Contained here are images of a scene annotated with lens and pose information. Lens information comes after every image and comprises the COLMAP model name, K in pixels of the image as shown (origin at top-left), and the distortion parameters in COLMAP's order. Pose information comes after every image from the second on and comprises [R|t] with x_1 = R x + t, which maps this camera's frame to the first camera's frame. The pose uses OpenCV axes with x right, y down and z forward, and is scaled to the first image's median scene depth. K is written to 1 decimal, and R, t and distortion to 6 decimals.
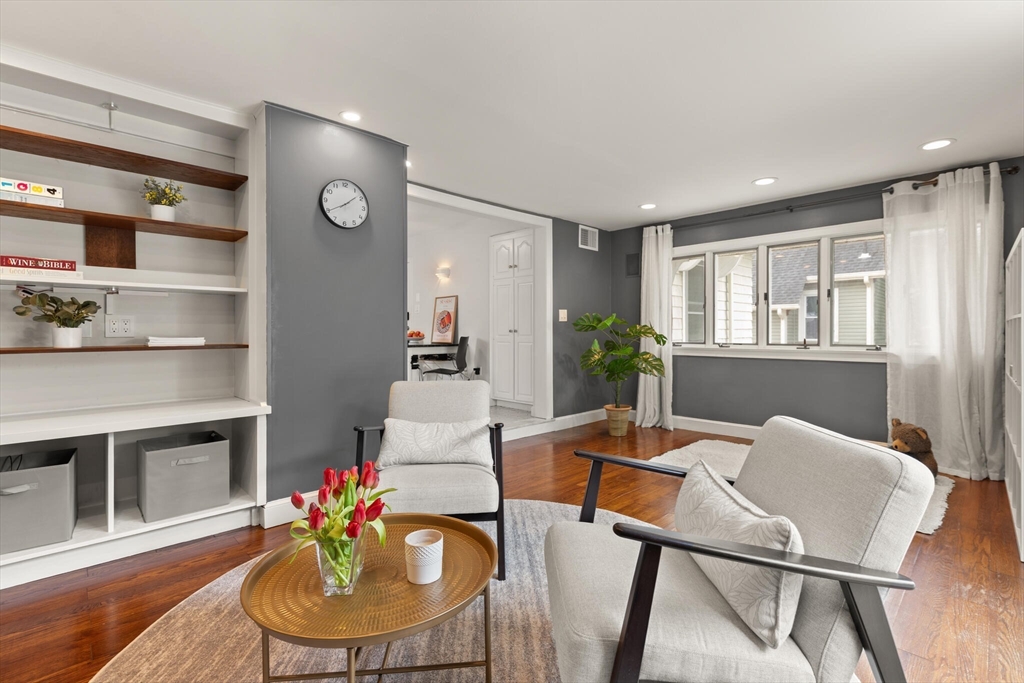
lens RADIAL K [[469.6, 0, 510.8], [0, 469.6, 328.4], [0, 0, 1]] dist [0.000287, -0.000317]
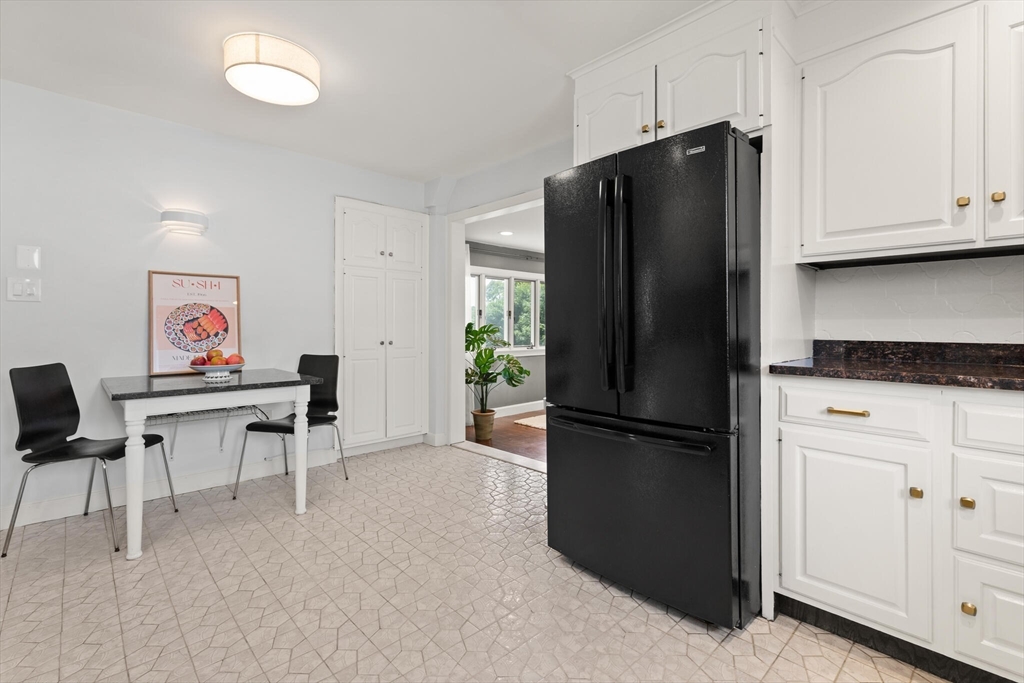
lens RADIAL K [[469.6, 0, 510.8], [0, 469.6, 328.4], [0, 0, 1]] dist [0.000287, -0.000317]
pose [[0.004713, 0.000835, 0.999989, -0.820985], [-0.006377, 0.999979, -0.000805, -0.019092], [-0.999969, -0.006373, 0.004719, 0.913285]]
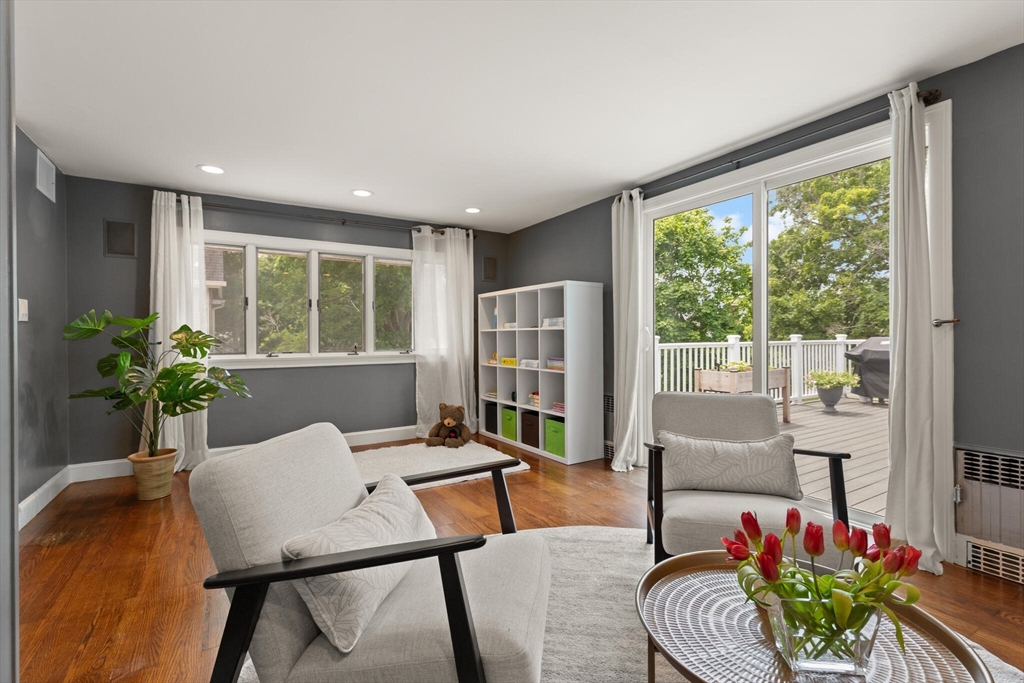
lens RADIAL K [[469.6, 0, 510.8], [0, 469.6, 328.4], [0, 0, 1]] dist [0.000287, -0.000317]
pose [[0.208428, 0.017839, 0.977875, -0.364753], [-0.002431, 0.999840, -0.017722, 0.001426], [-0.978035, 0.001316, 0.208439, 0.434628]]
